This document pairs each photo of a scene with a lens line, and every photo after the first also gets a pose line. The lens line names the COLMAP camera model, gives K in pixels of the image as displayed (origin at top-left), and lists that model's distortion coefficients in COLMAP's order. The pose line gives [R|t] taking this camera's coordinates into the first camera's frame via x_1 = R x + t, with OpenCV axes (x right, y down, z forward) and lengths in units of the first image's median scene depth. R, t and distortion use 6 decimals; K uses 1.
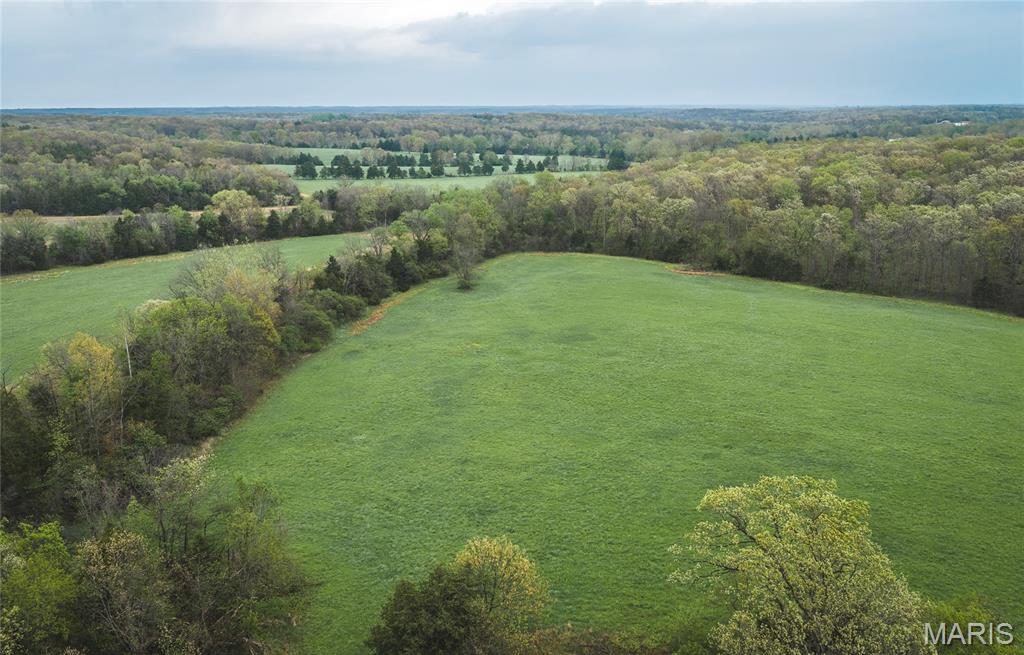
lens RADIAL K [[848.0, 0, 511.6], [0, 848.0, 334.1], [0, 0, 1]] dist [0.027571, -0.057850]
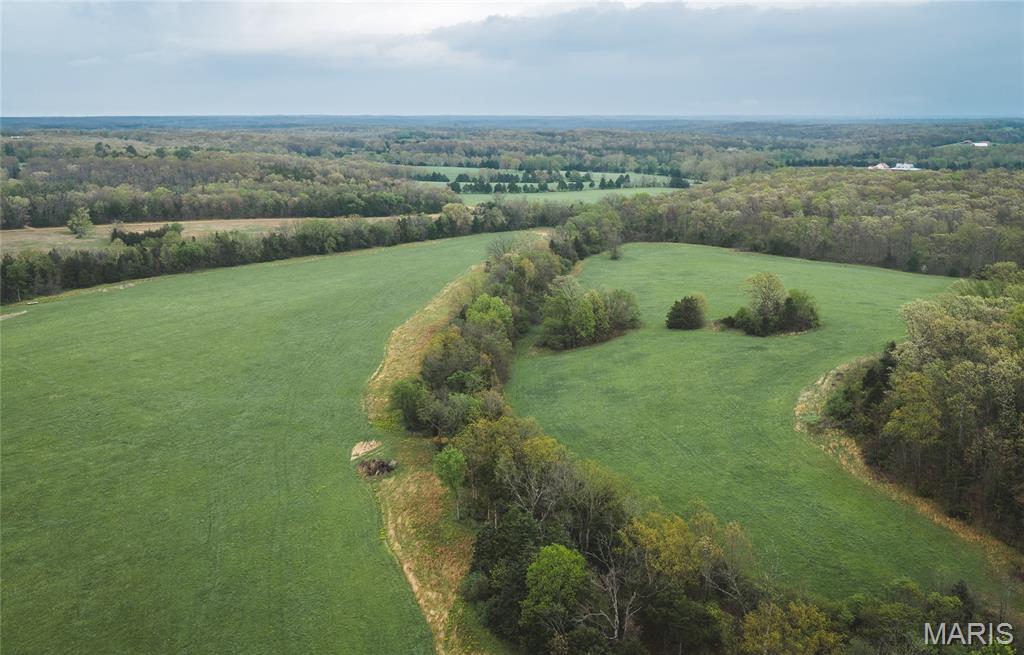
lens RADIAL K [[848.0, 0, 510.5], [0, 848.0, 329.7], [0, 0, 1]] dist [0.027571, -0.057850]
pose [[0.998877, 0.016036, -0.044572, -0.151682], [-0.016627, 0.999778, -0.012918, 0.098746], [0.044355, 0.013644, 0.998923, -0.657806]]
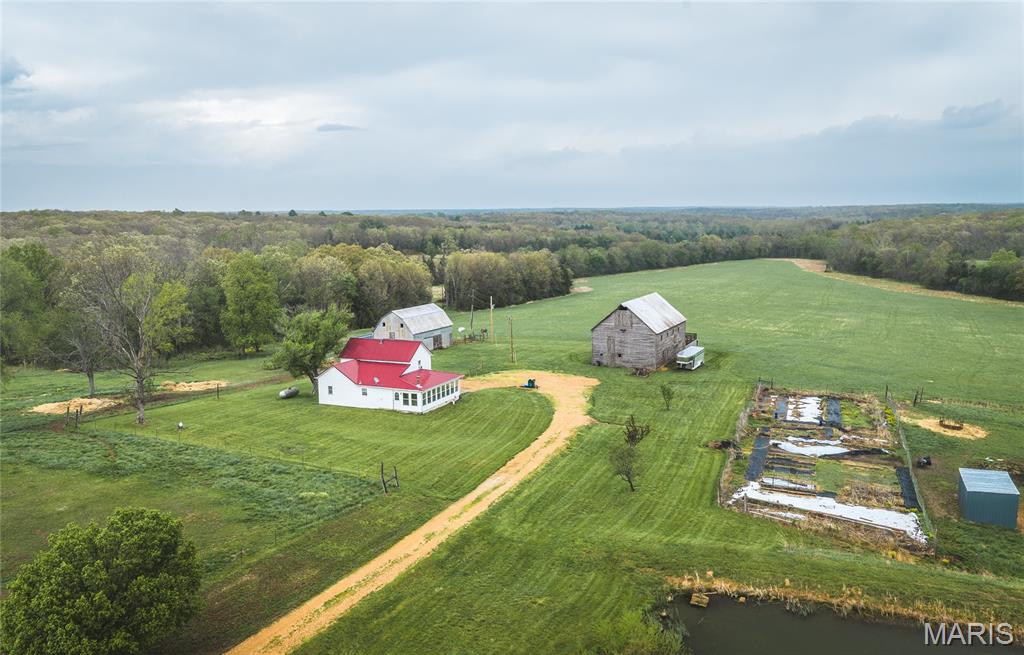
lens RADIAL K [[848.0, 0, 507.3], [0, 848.0, 335.7], [0, 0, 1]] dist [0.027571, -0.057850]
pose [[0.998724, -0.015341, 0.048120, -0.926864], [0.020872, 0.992956, -0.116632, 0.285609], [-0.045992, 0.117487, 0.992009, -0.905641]]
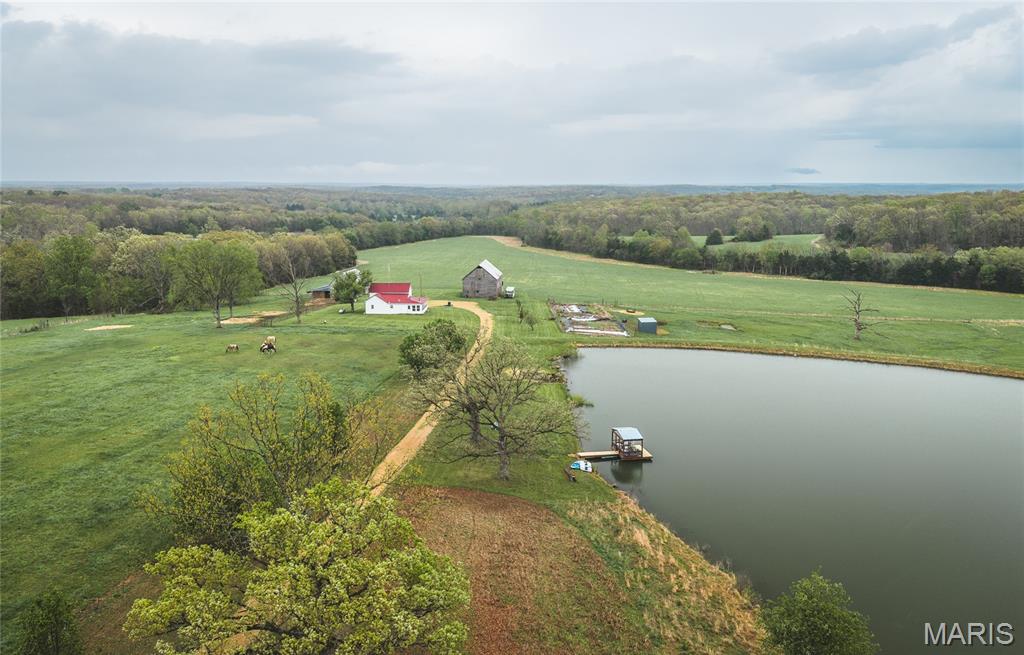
lens RADIAL K [[848.0, 0, 511.4], [0, 848.0, 324.3], [0, 0, 1]] dist [0.027571, -0.057850]
pose [[0.908697, -0.061713, 0.412870, -1.149258], [0.102648, 0.991679, -0.077691, 0.342625], [-0.404640, 0.112978, 0.907470, -1.225487]]
